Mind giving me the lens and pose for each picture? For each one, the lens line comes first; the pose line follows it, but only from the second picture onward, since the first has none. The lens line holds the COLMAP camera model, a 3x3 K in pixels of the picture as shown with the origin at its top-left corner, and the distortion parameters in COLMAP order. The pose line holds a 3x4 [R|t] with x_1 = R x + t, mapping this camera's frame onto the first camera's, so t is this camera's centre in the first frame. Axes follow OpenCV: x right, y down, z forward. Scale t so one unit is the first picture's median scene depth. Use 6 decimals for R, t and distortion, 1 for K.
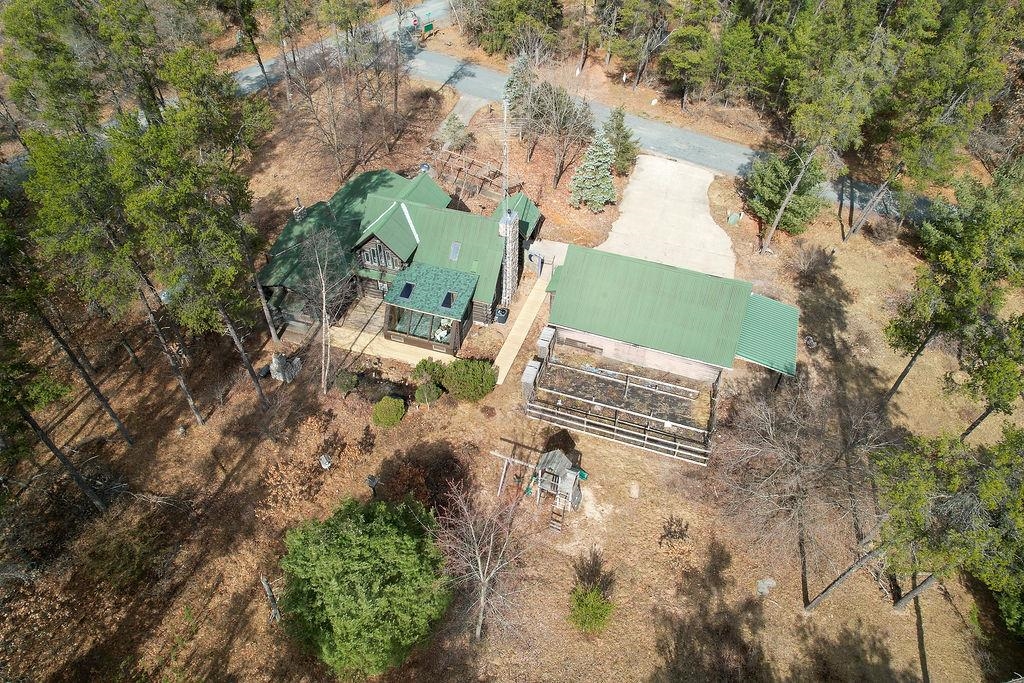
lens RADIAL K [[665.5, 0, 512.0], [0, 665.5, 341.5], [0, 0, 1]] dist [-0.098629, 0.086722]
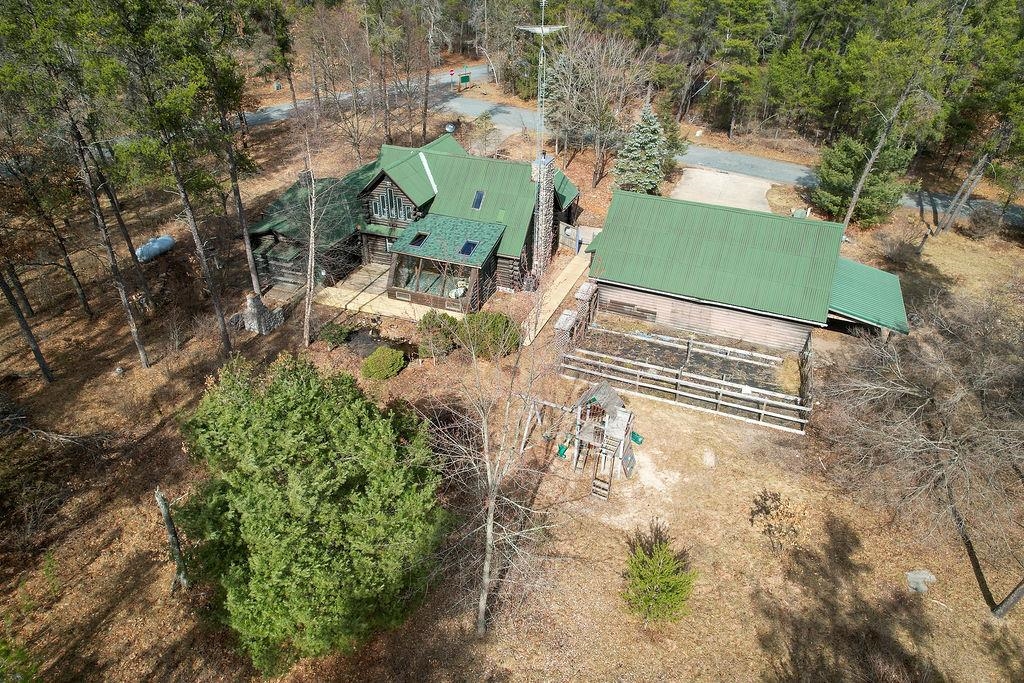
lens RADIAL K [[665.5, 0, 512.0], [0, 665.5, 341.5], [0, 0, 1]] dist [-0.098629, 0.086722]
pose [[0.998593, 0.027002, -0.045638, 0.000142], [-0.036860, 0.972177, -0.231331, 0.250984], [0.038122, 0.232688, 0.971804, 0.237691]]
